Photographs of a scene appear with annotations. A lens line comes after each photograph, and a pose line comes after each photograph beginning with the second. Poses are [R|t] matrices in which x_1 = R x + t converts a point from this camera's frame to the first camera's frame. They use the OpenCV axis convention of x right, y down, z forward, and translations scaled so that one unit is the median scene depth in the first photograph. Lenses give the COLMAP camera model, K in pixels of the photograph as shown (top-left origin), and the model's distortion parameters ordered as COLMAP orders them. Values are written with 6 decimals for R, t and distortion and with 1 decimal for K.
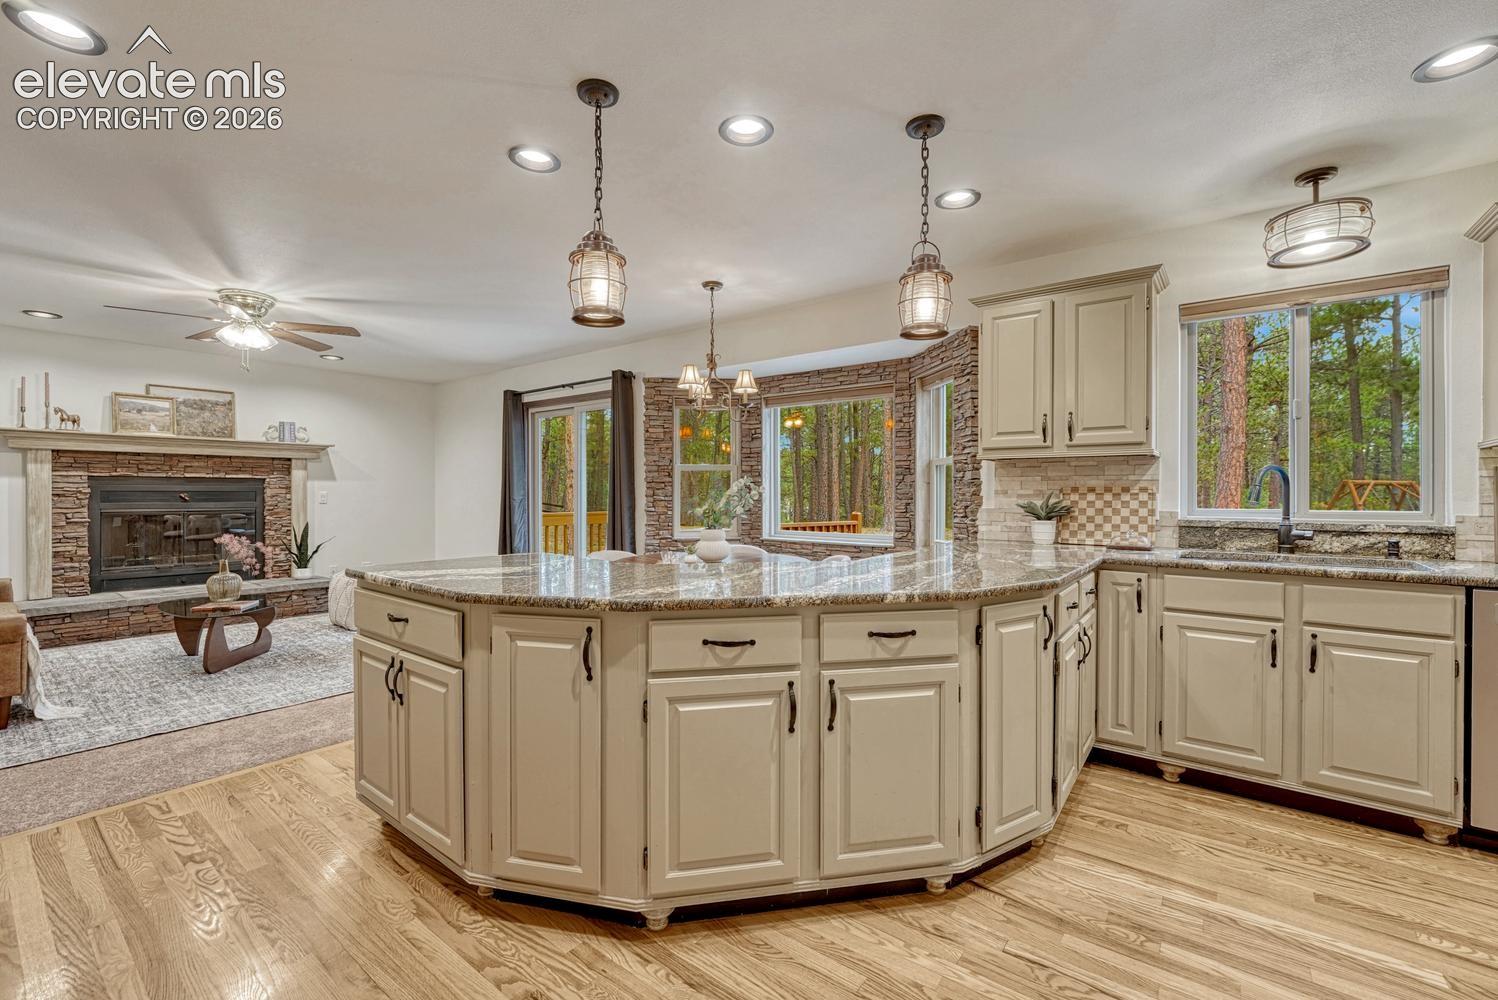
lens RADIAL K [[631.4, 0, 742.5], [0, 631.4, 496.4], [0, 0, 1]] dist [-0.009004, 0.000912]
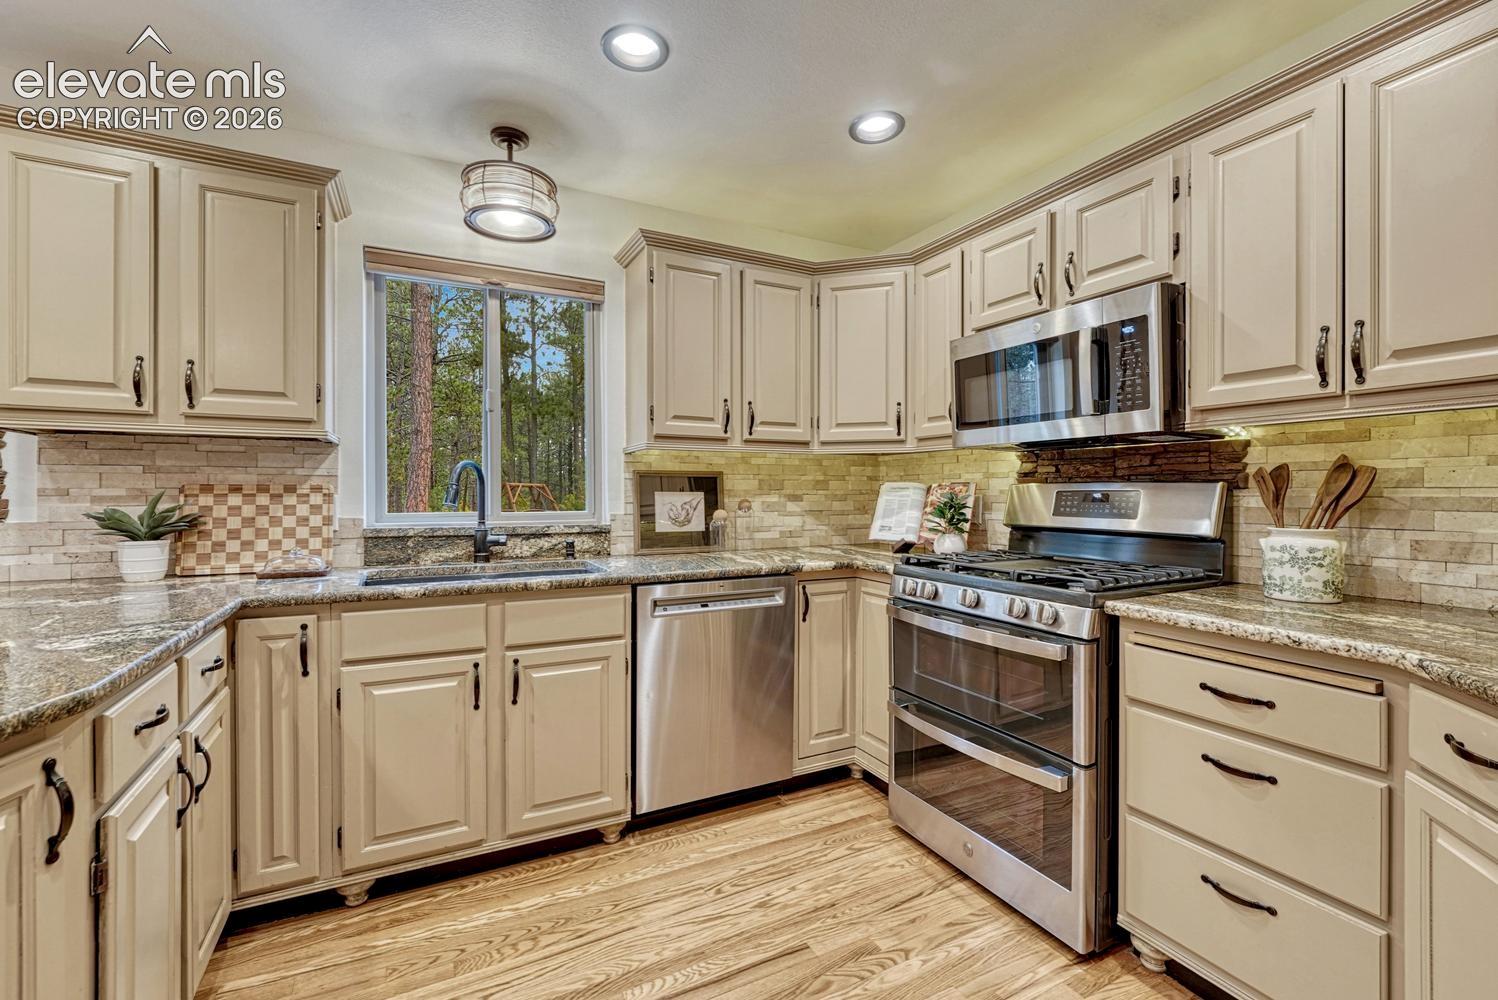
lens RADIAL K [[631.4, 0, 742.5], [0, 631.4, 496.4], [0, 0, 1]] dist [-0.009004, 0.000912]
pose [[0.421112, -0.005070, 0.906994, 0.187404], [0.005767, 0.999979, 0.002913, -0.001480], [-0.906990, 0.004004, 0.421133, 0.252557]]
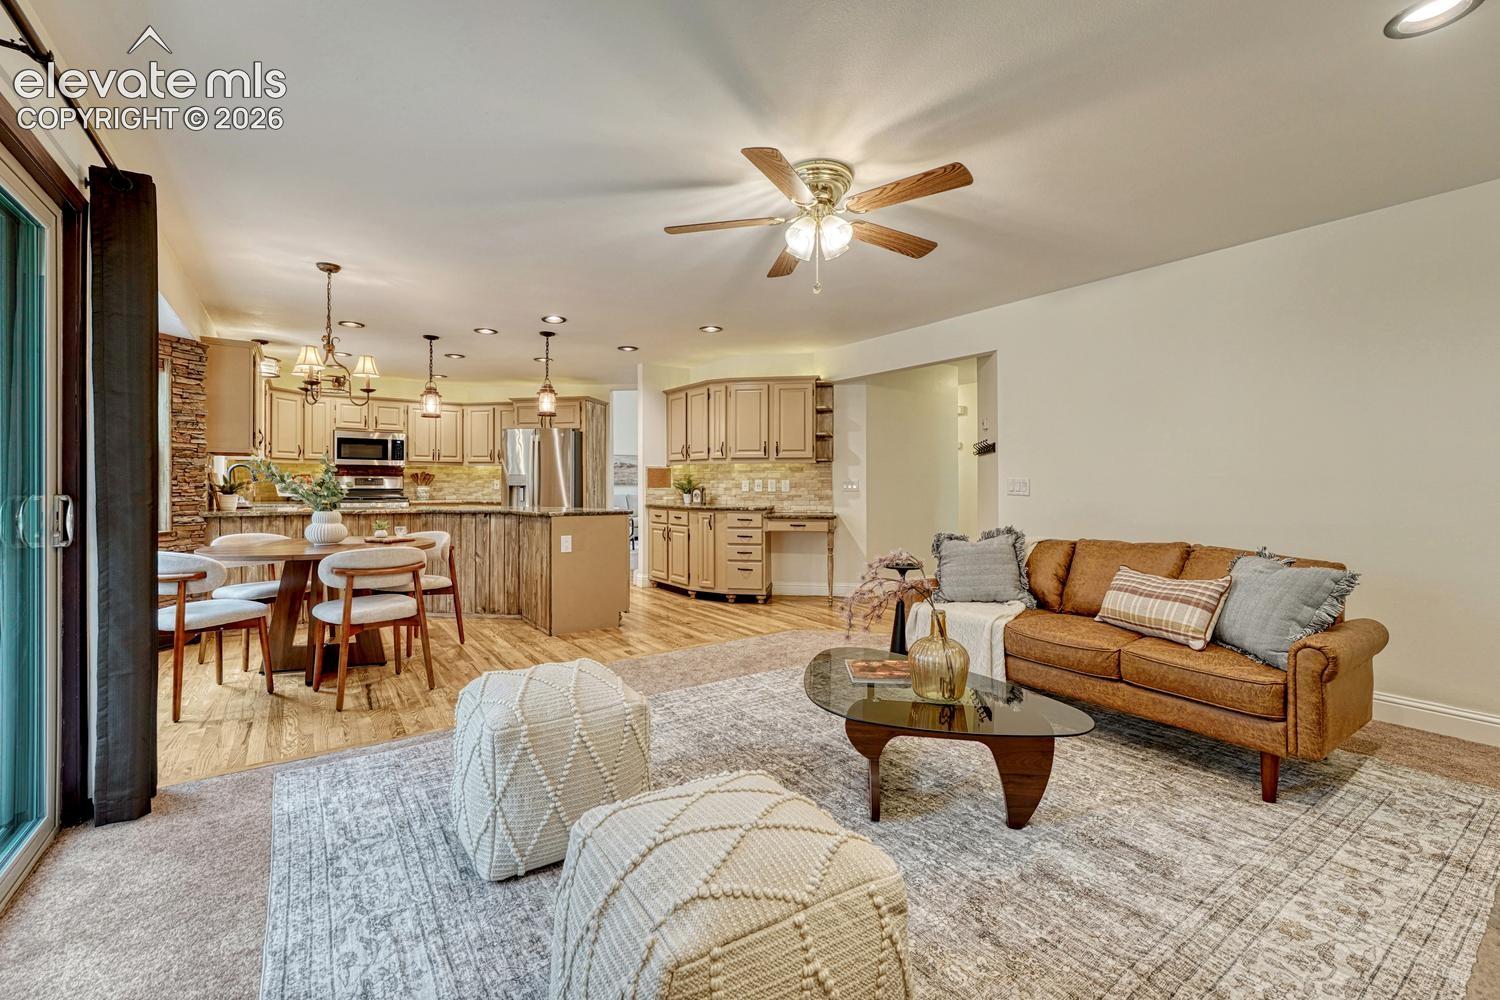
lens RADIAL K [[633.4, 0, 744.6], [0, 633.4, 484.6], [0, 0, 1]] dist [-0.008128, 0.000615]
pose [[-0.957244, -0.004464, 0.289246, -1.171600], [-0.002062, 0.999961, 0.008610, -0.001293], [-0.289273, 0.007646, -0.957216, 2.137698]]
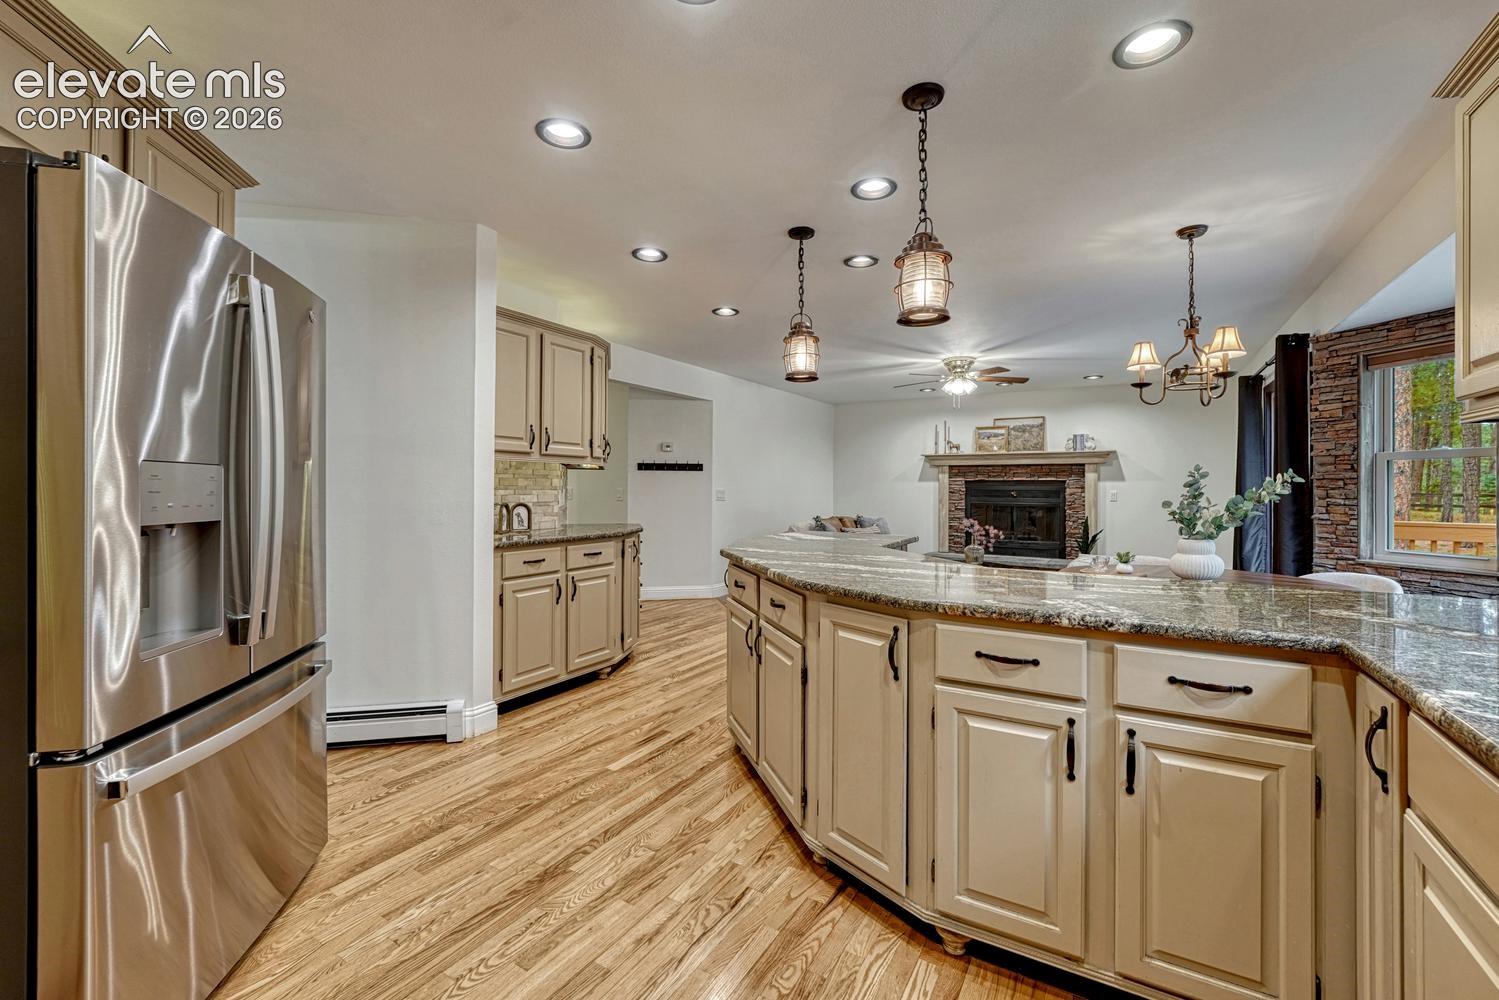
lens RADIAL K [[614.2, 0, 756.4], [0, 614.2, 489.9], [0, 0, 1]] dist [0.000040, -0.000025]
pose [[0.120346, 0.001830, -0.992730, 0.787477], [-0.012151, 0.999926, 0.000370, -0.003935], [0.992658, 0.012019, 0.120359, 0.445667]]
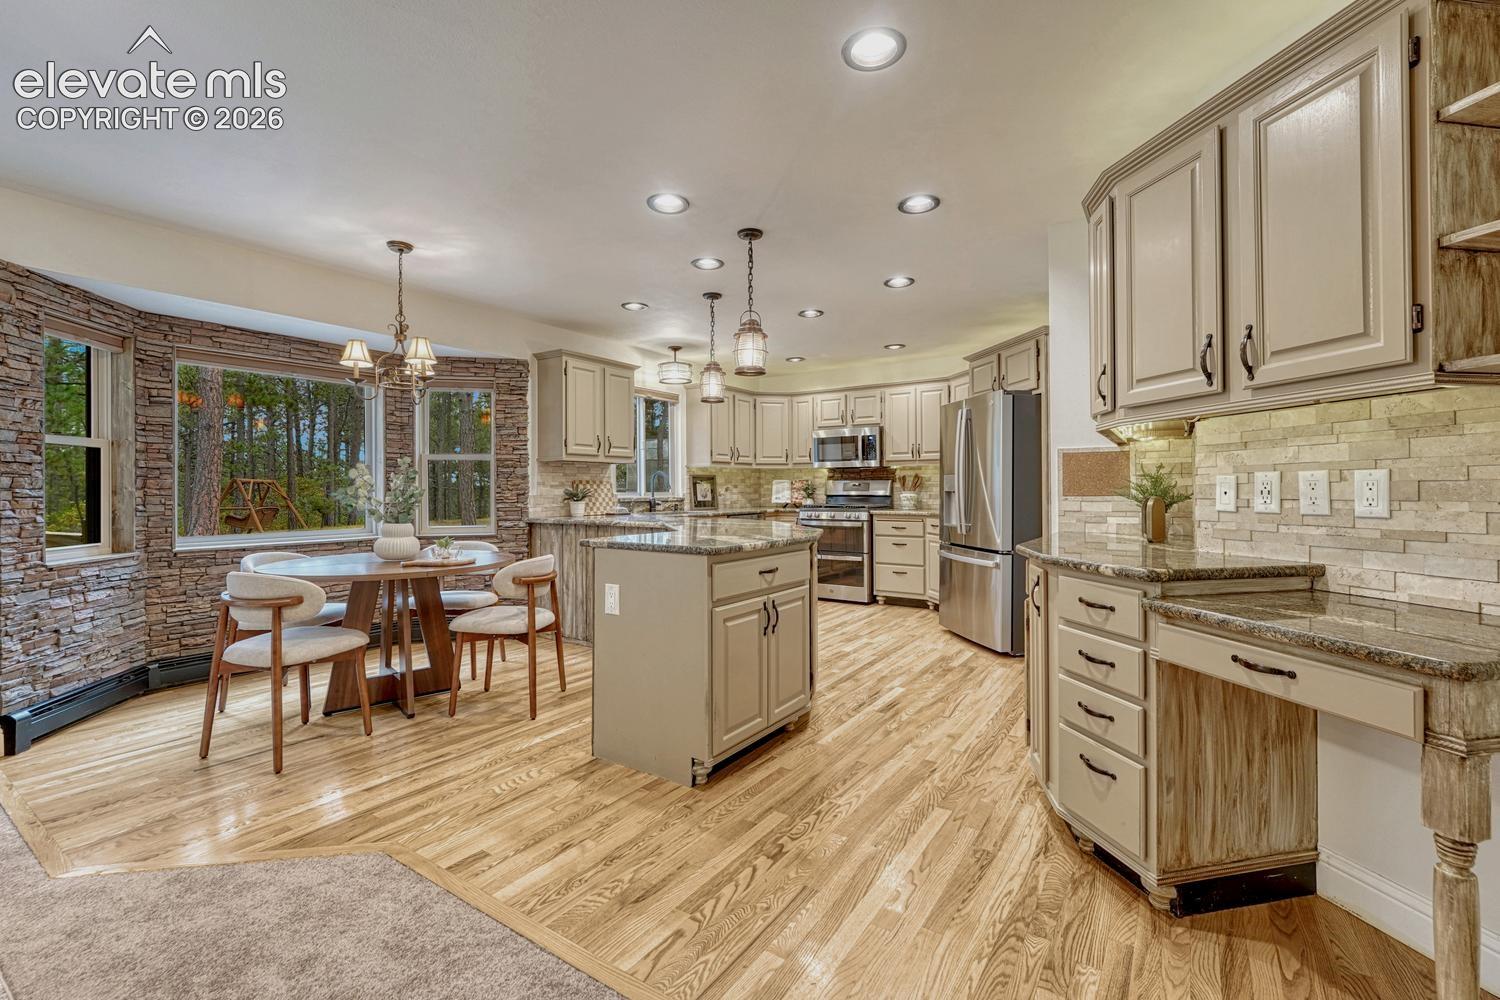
lens RADIAL K [[656.0, 0, 744.8], [0, 656.0, 485.3], [0, 0, 1]] dist [-0.000925, 0.000119]
pose [[-0.063669, 0.004736, 0.997960, -1.203461], [0.011641, 0.999924, -0.004003, 0.009764], [-0.997903, 0.011362, -0.063719, 0.705547]]
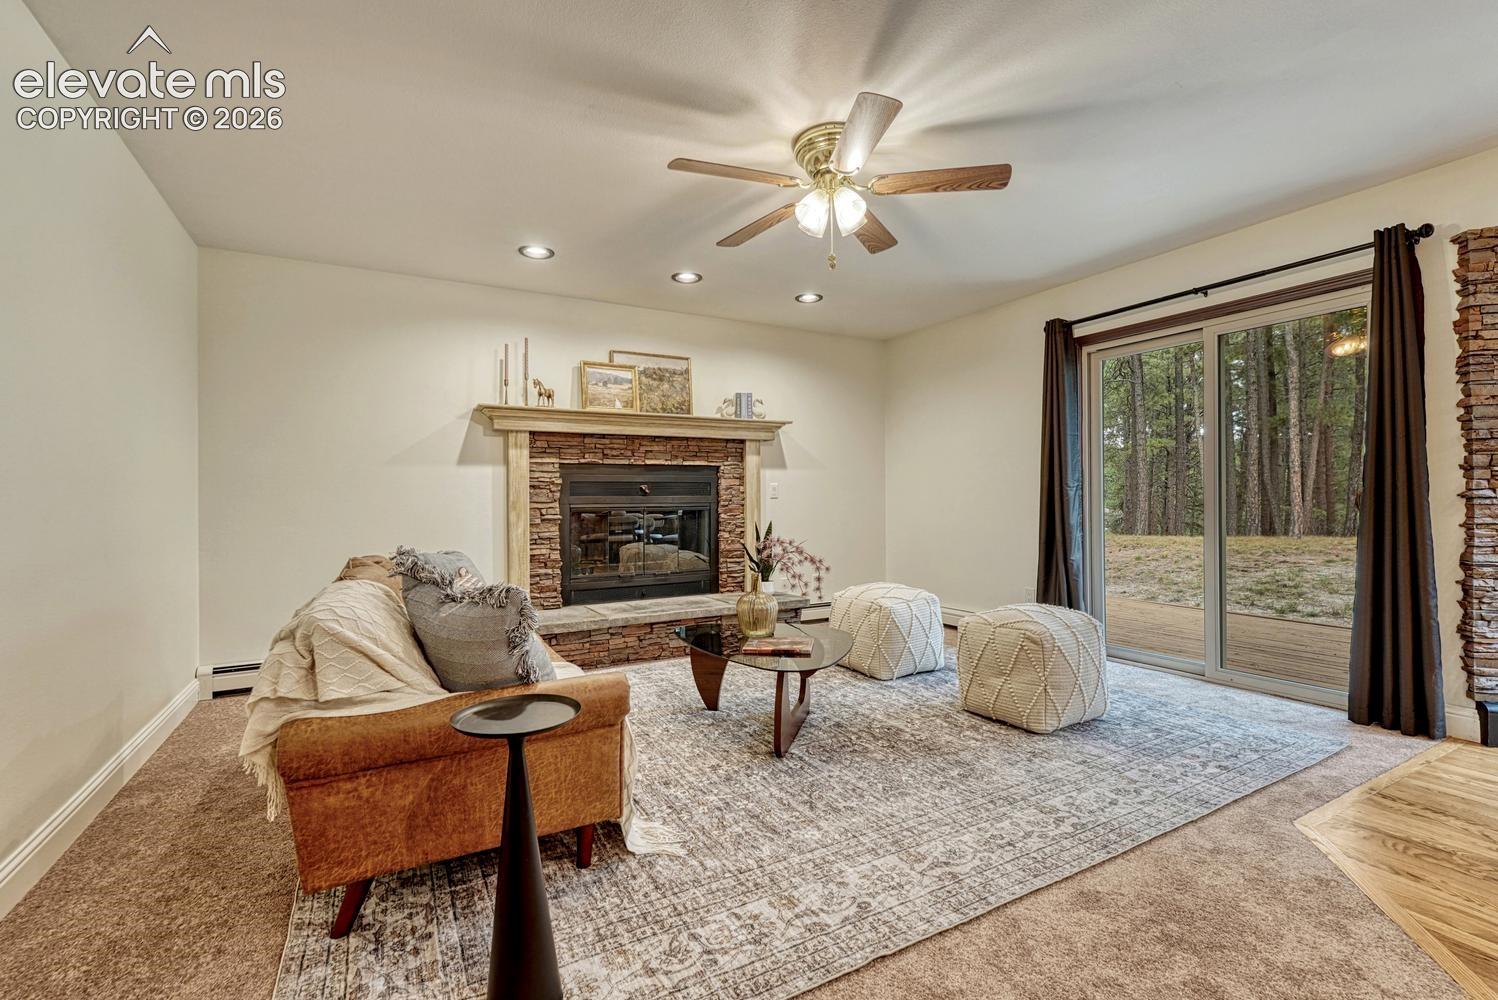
lens RADIAL K [[660.9, 0, 749.0], [0, 660.9, 500.0], [0, 0, 1]] dist [0.000932, 0.000024]
pose [[0.922851, -0.011418, -0.384989, -0.798195], [0.010193, 0.999934, -0.005222, 0.037185], [0.385023, 0.000895, 0.922906, 0.486576]]
